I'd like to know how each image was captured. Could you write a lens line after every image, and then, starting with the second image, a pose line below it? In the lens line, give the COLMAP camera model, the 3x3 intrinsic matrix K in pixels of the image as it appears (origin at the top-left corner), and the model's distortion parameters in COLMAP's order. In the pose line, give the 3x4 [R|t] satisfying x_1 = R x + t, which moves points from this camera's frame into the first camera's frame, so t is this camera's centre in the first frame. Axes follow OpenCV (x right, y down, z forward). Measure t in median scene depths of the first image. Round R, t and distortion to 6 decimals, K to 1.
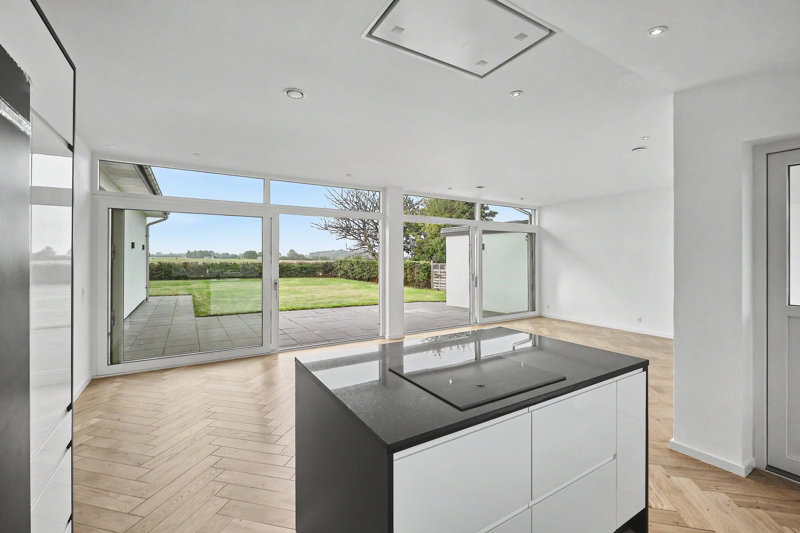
lens RADIAL K [[348.5, 0, 402.8], [0, 348.5, 265.2], [0, 0, 1]] dist [-0.001643, -0.000091]
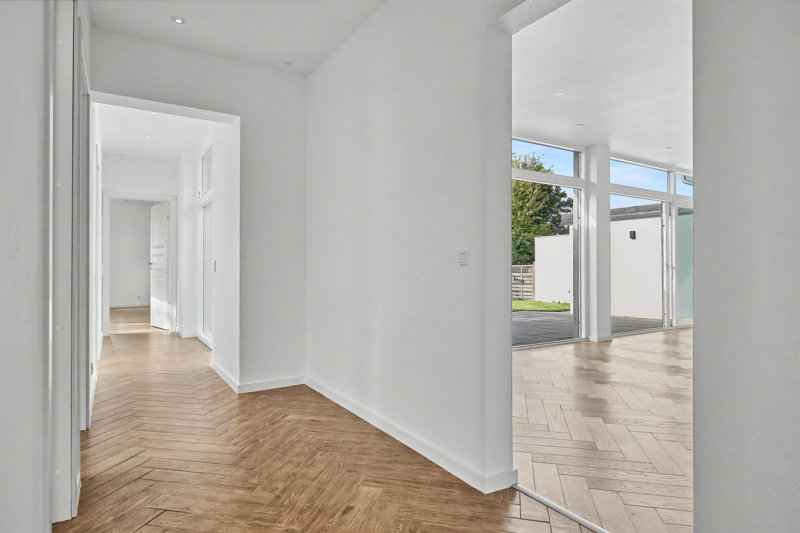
lens RADIAL K [[466.1, 0, 400.0], [0, 466.1, 266.5], [0, 0, 1]] dist [-0.001606, -0.000105]
pose [[0.999982, -0.001241, 0.005820, -0.341192], [0.001399, 0.999628, -0.027249, 0.052279], [-0.005784, 0.027257, 0.999612, -0.017069]]
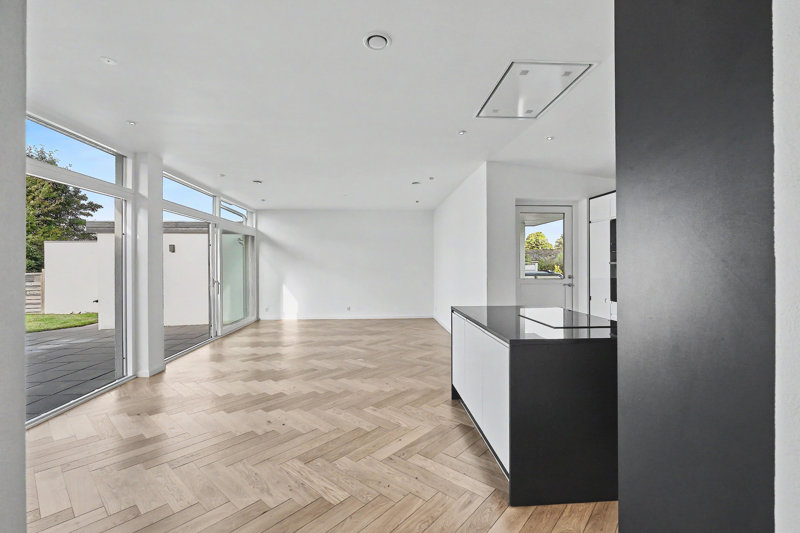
lens RADIAL K [[348.5, 0, 402.8], [0, 348.5, 265.2], [0, 0, 1]] dist [-0.001643, -0.000091]
pose [[0.459938, -0.003320, 0.887945, -0.293137], [0.025807, 0.999621, -0.009630, 0.010589], [-0.887576, 0.027344, 0.459849, 0.177052]]
